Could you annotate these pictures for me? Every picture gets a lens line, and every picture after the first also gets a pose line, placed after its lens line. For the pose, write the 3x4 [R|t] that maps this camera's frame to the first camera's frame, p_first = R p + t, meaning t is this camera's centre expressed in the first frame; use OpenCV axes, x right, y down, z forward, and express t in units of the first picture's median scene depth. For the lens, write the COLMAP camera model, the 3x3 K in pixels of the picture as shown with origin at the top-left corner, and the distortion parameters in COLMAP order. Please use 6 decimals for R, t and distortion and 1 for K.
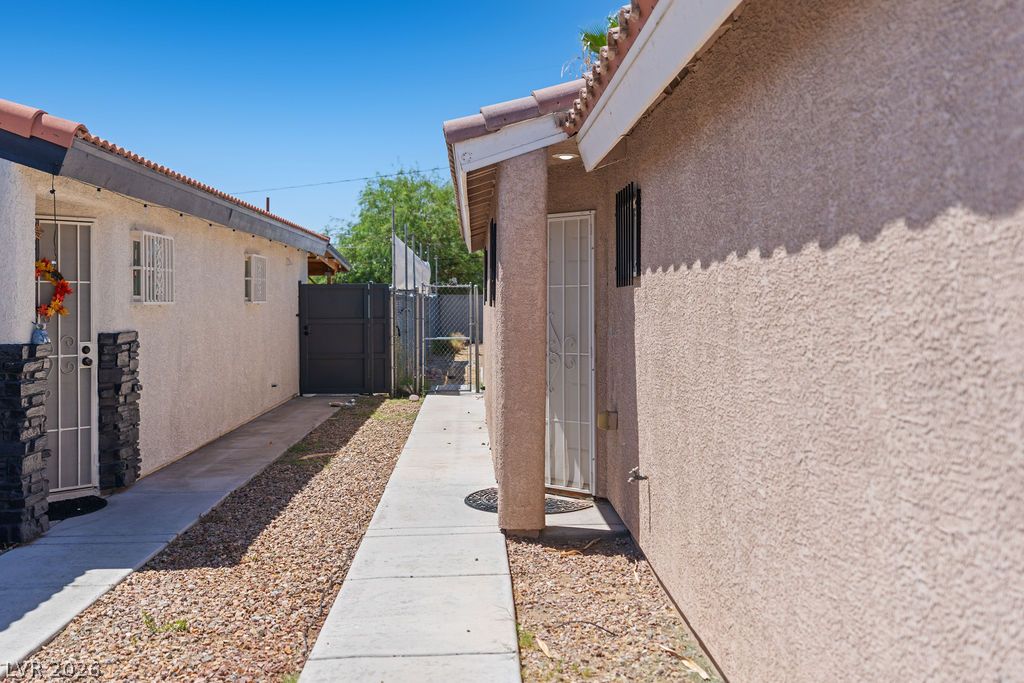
lens RADIAL K [[1013.9, 0, 512.0], [0, 1013.9, 341.5], [0, 0, 1]] dist [0.074827, -0.001244]
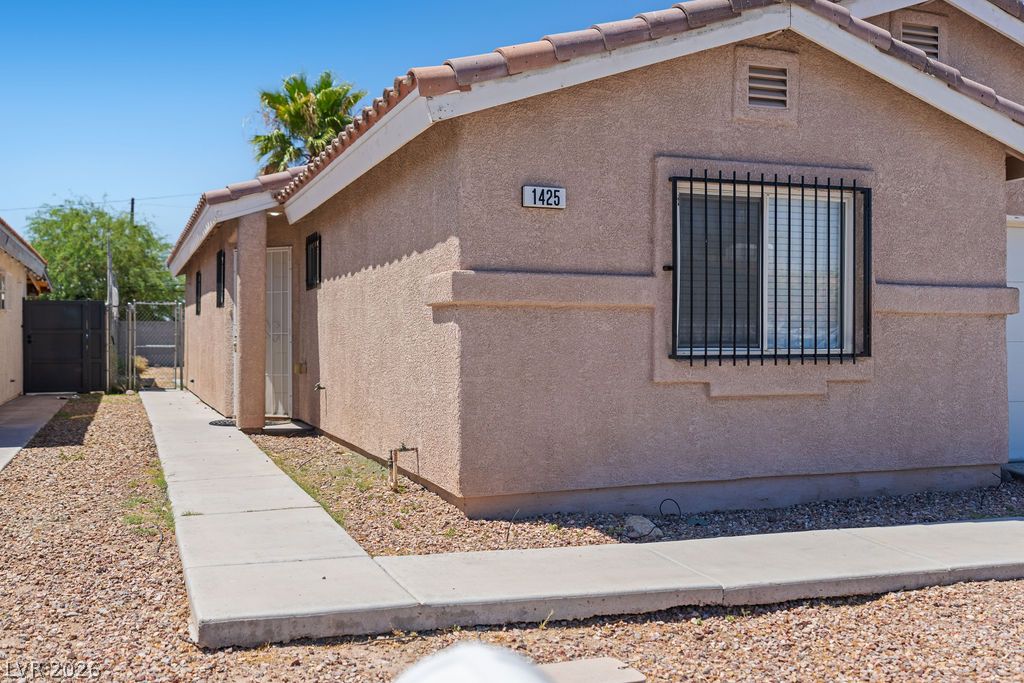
lens RADIAL K [[1048.7, 0, 512.0], [0, 1048.7, 341.5], [0, 0, 1]] dist [-0.046999, -0.006975]
pose [[0.950250, 0.007563, 0.311395, -0.120669], [0.004407, 0.999279, -0.037720, 0.102881], [-0.311456, 0.037216, 0.949532, -0.812476]]
